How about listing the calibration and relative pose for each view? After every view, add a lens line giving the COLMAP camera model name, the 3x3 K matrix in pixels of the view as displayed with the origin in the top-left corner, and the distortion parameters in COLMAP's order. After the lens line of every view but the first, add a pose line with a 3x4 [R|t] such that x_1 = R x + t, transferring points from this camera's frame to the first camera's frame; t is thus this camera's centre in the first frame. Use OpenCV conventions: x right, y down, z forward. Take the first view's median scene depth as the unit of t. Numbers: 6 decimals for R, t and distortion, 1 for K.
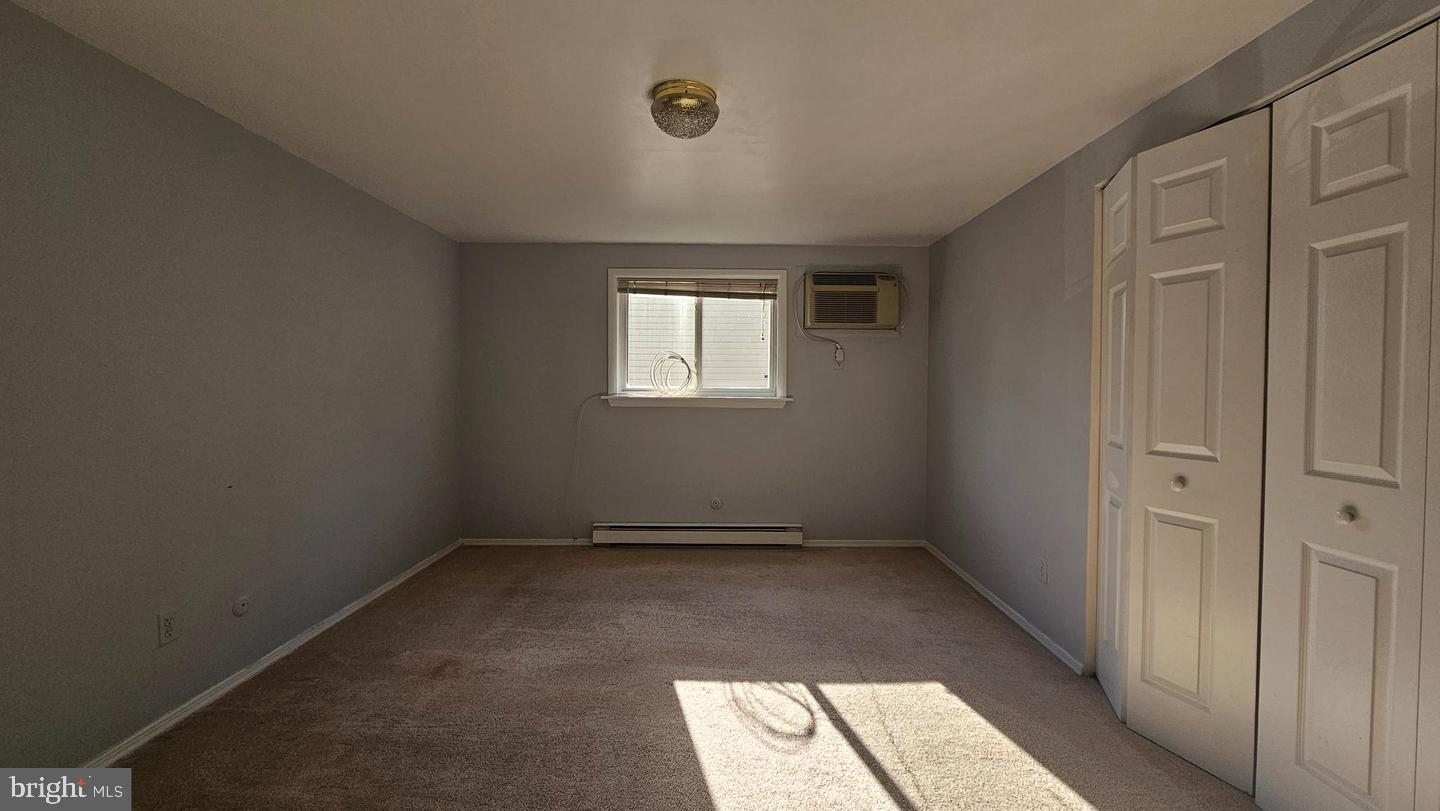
lens RADIAL K [[586.8, 0, 727.5], [0, 586.8, 400.0], [0, 0, 1]] dist [-0.001629, -0.000178]
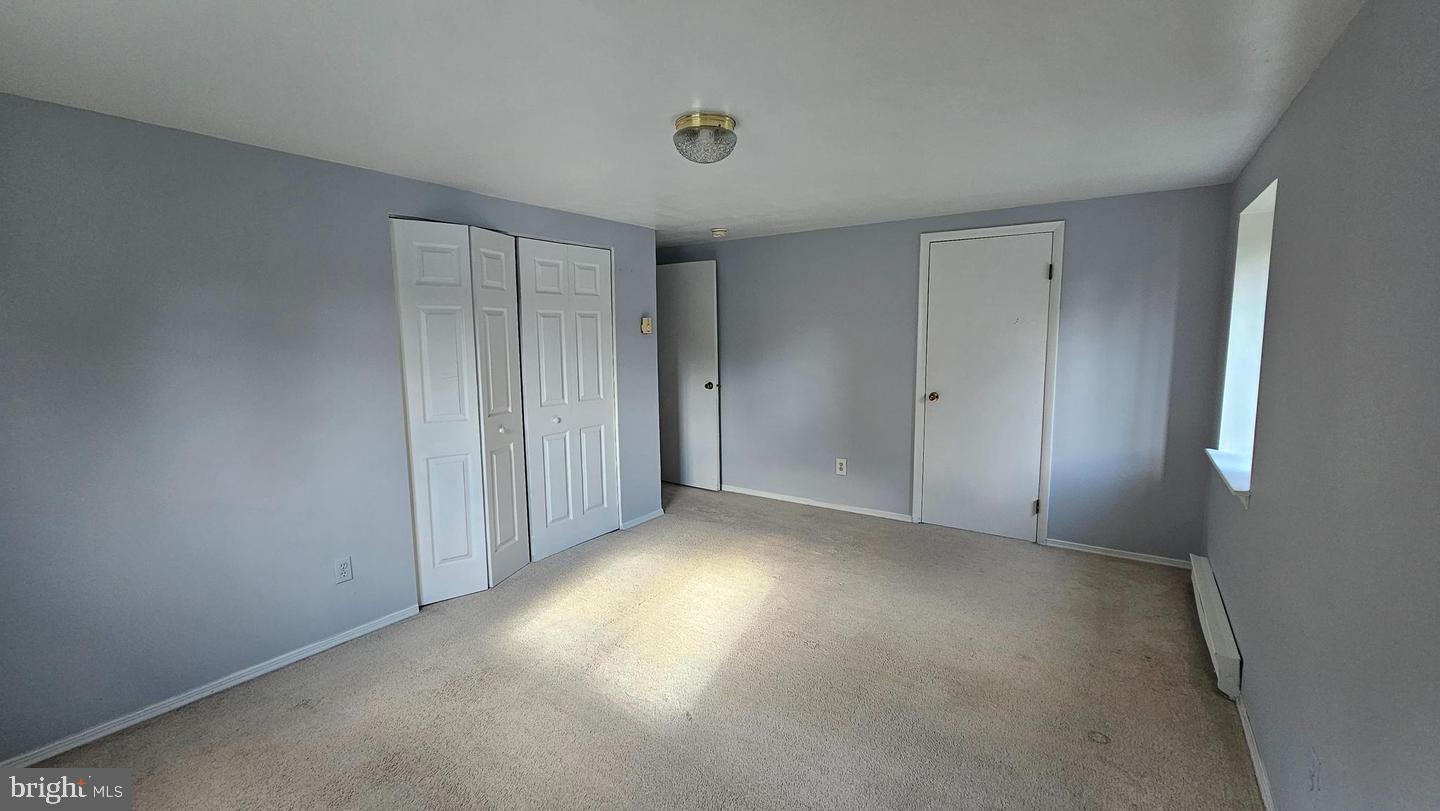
lens RADIAL K [[586.8, 0, 727.5], [0, 586.8, 400.0], [0, 0, 1]] dist [-0.001629, -0.000178]
pose [[-0.822878, -0.055690, 0.565483, -0.363617], [0.026937, 0.990244, 0.136719, -0.077426], [-0.567579, 0.127735, -0.813349, 0.938179]]
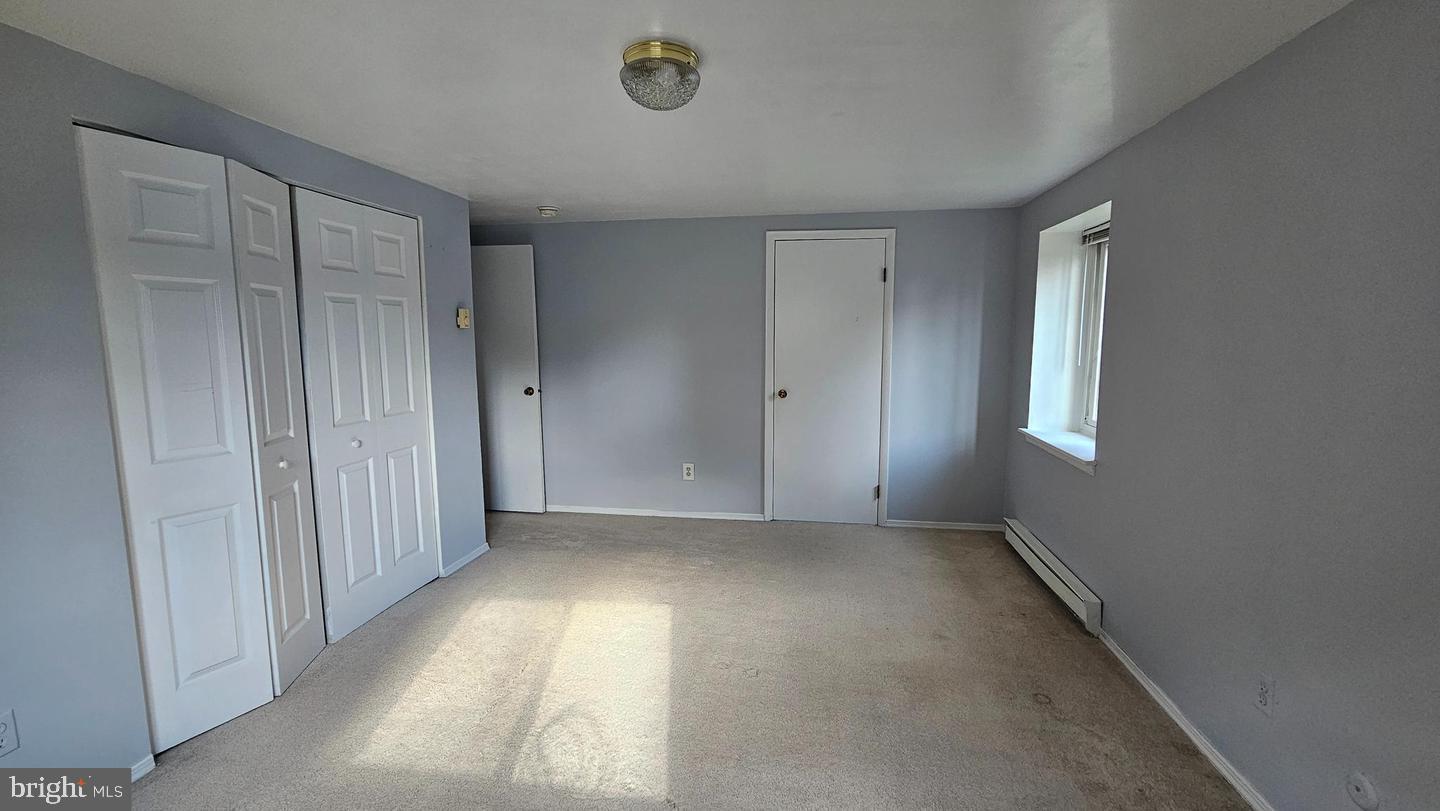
lens RADIAL K [[586.7, 0, 724.4], [0, 586.7, 401.4], [0, 0, 1]] dist [-0.001897, 0.000105]
pose [[-0.986478, -0.014299, 0.163266, -0.152361], [0.009040, 0.989922, 0.141321, -0.067286], [-0.163642, 0.140887, -0.976408, 0.927746]]
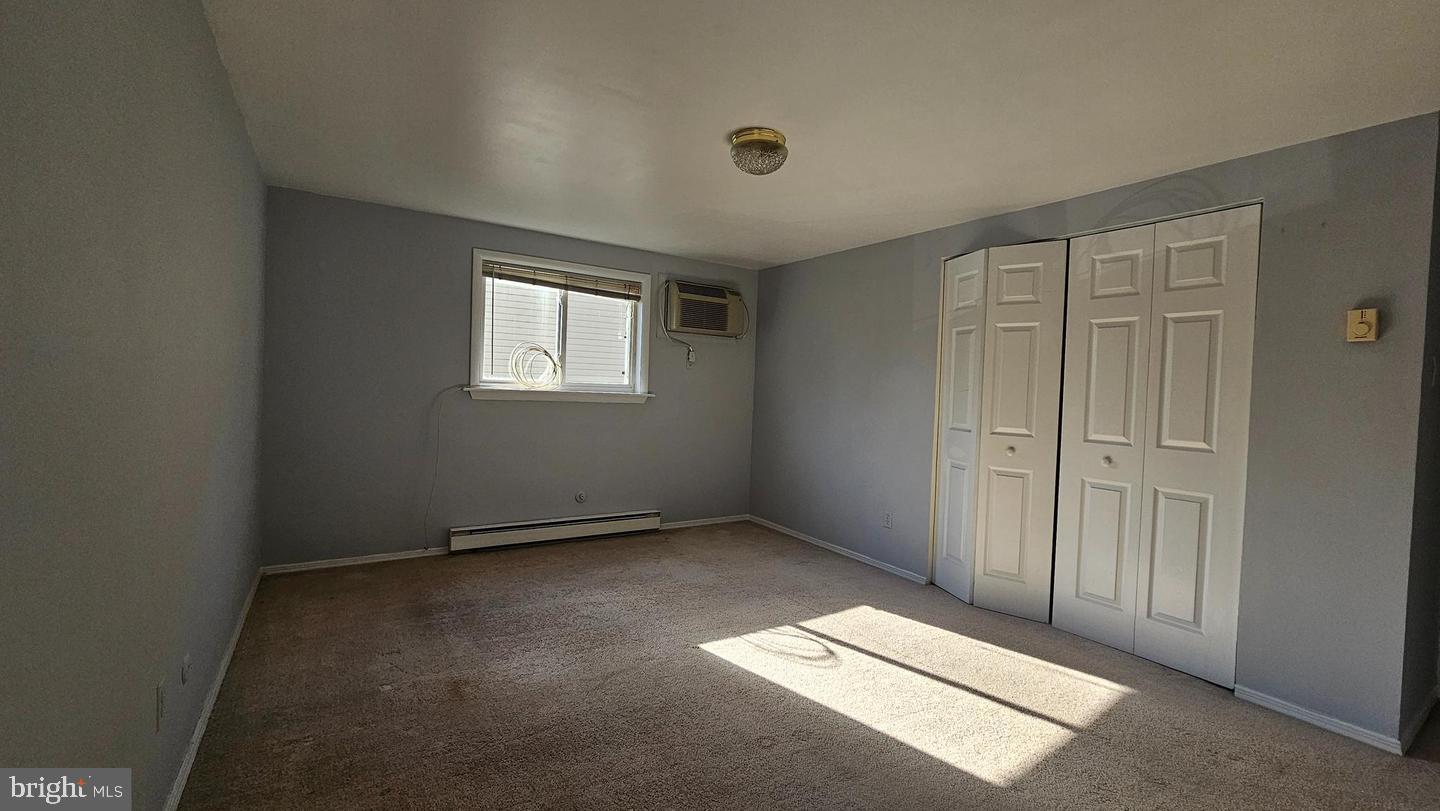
lens RADIAL K [[586.8, 0, 727.5], [0, 586.8, 400.0], [0, 0, 1]] dist [-0.001629, -0.000178]
pose [[0.839708, 0.013136, 0.542879, -0.375482], [-0.017211, 0.999849, 0.002428, 0.003101], [-0.542765, -0.011383, 0.839807, 0.016766]]
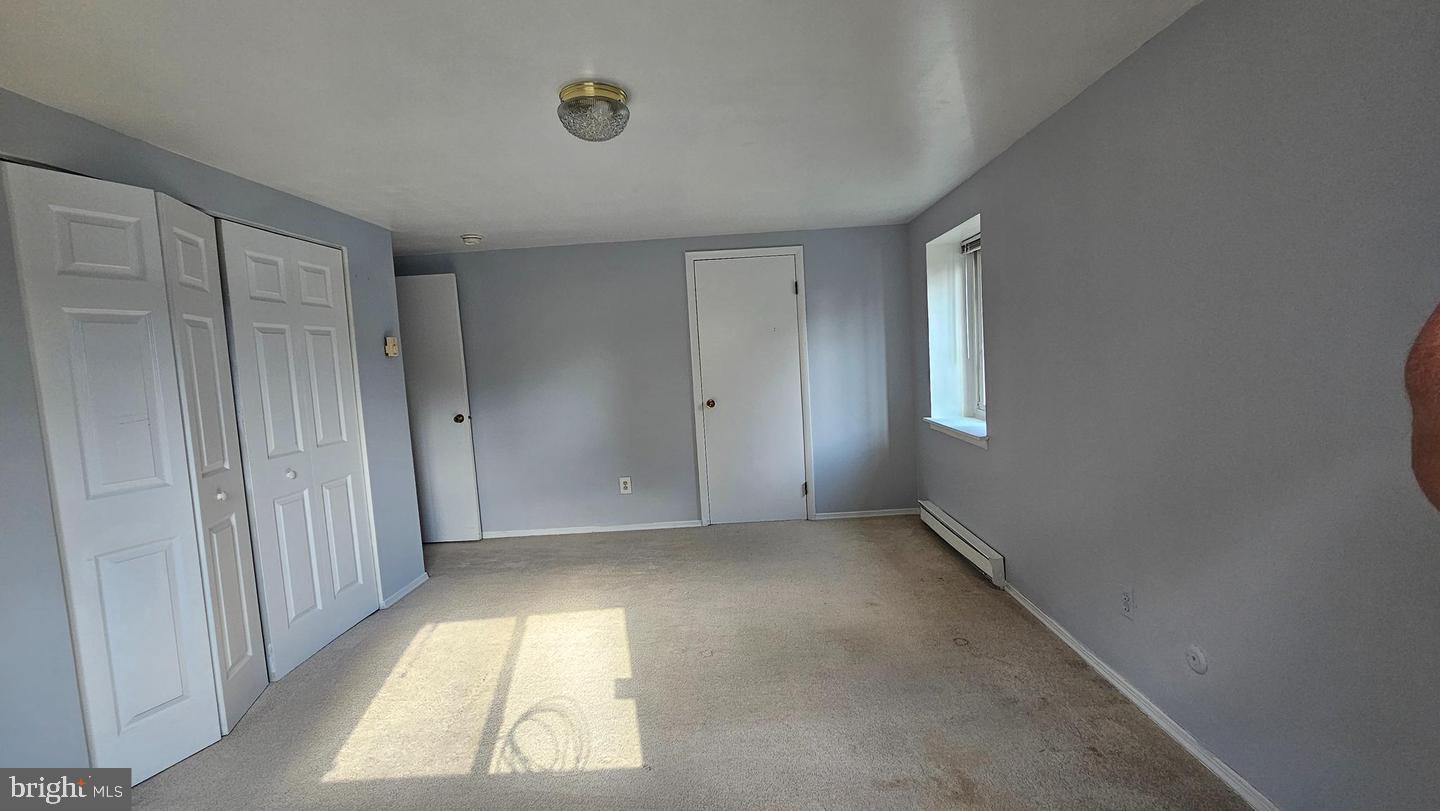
lens RADIAL K [[587.9, 0, 722.5], [0, 587.9, 401.3], [0, 0, 1]] dist [-0.002132, -0.000173]
pose [[-0.997749, 0.059913, 0.030111, -0.139429], [0.062672, 0.992904, 0.101066, -0.047377], [-0.023843, 0.102726, -0.994424, 0.988102]]
